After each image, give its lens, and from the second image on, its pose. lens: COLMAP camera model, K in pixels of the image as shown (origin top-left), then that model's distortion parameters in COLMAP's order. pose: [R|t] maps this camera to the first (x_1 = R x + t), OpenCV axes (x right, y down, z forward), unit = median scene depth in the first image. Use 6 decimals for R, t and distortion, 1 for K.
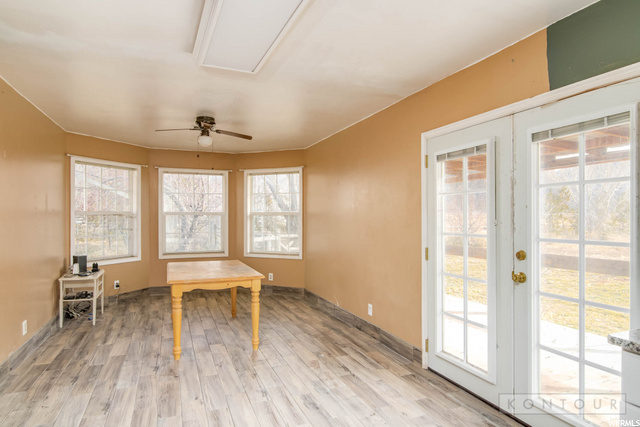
lens RADIAL K [[387.1, 0, 319.1], [0, 387.1, 217.1], [0, 0, 1]] dist [-0.004001, -0.001381]
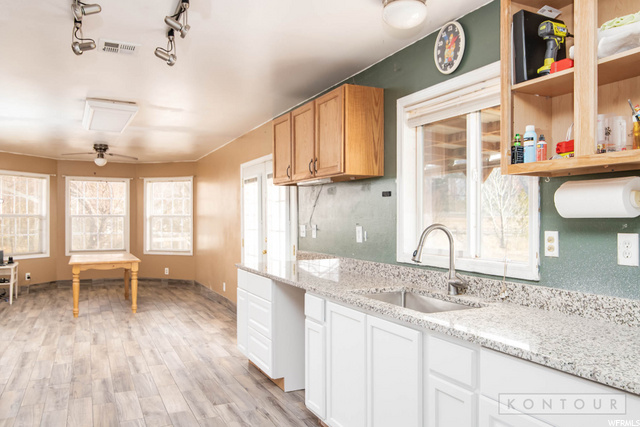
lens RADIAL K [[490.5, 0, 319.7], [0, 490.5, 219.0], [0, 0, 1]] dist [0.000362, 0.002573]
pose [[0.997191, 0.001279, 0.074892, 0.276742], [-0.001051, 0.999995, -0.003082, 0.003490], [-0.074895, 0.002995, 0.997187, -0.616144]]
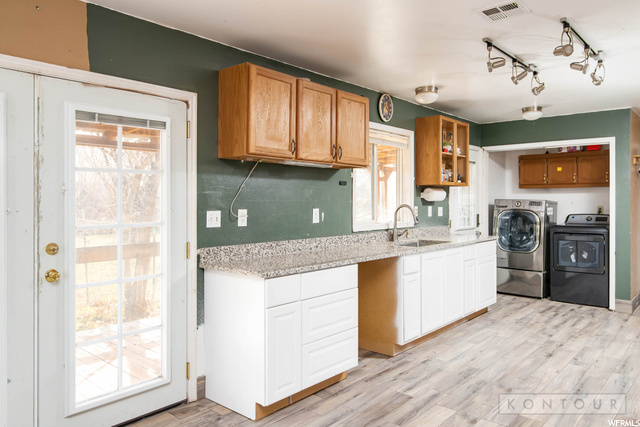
lens RADIAL K [[468.1, 0, 319.1], [0, 468.1, 201.6], [0, 0, 1]] dist [0.005261, 0.000033]
pose [[-0.464933, 0.002250, 0.885343, -0.287743], [0.006376, 0.999979, 0.000807, -0.000186], [-0.885323, 0.006020, -0.464937, 0.428932]]
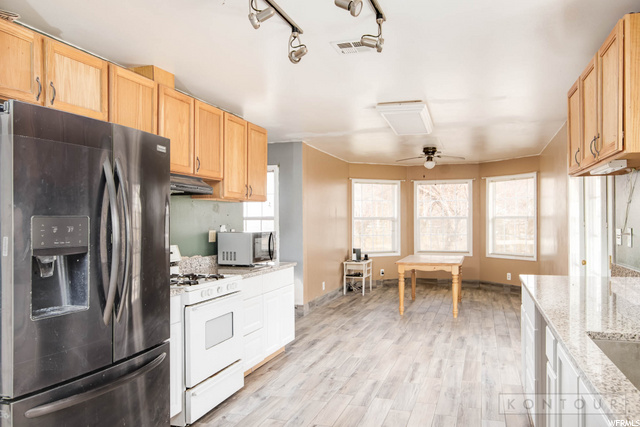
lens RADIAL K [[490.5, 0, 319.7], [0, 490.5, 219.0], [0, 0, 1]] dist [0.000362, 0.002573]
pose [[0.771587, -0.006690, -0.636088, 0.420786], [0.003496, 0.999974, -0.006277, 0.002485], [0.636114, 0.002619, 0.771591, -0.476580]]
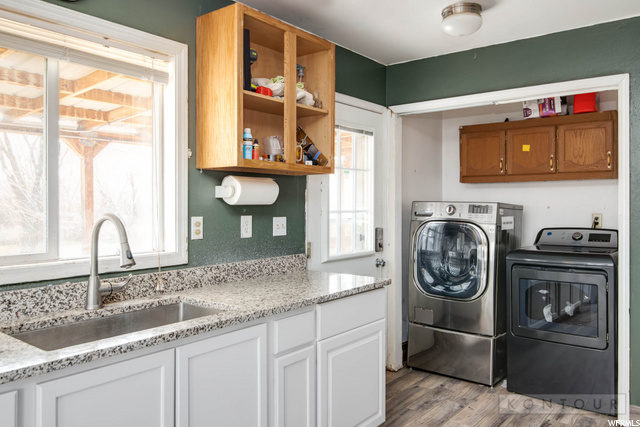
lens RADIAL K [[491.0, 0, 319.9], [0, 491.0, 203.1], [0, 0, 1]] dist [-0.005171, 0.001070]
pose [[-0.501767, 0.005305, 0.864987, 0.041312], [0.007161, 0.999972, -0.001979, 0.001067], [-0.864973, 0.005201, -0.501791, -0.085813]]
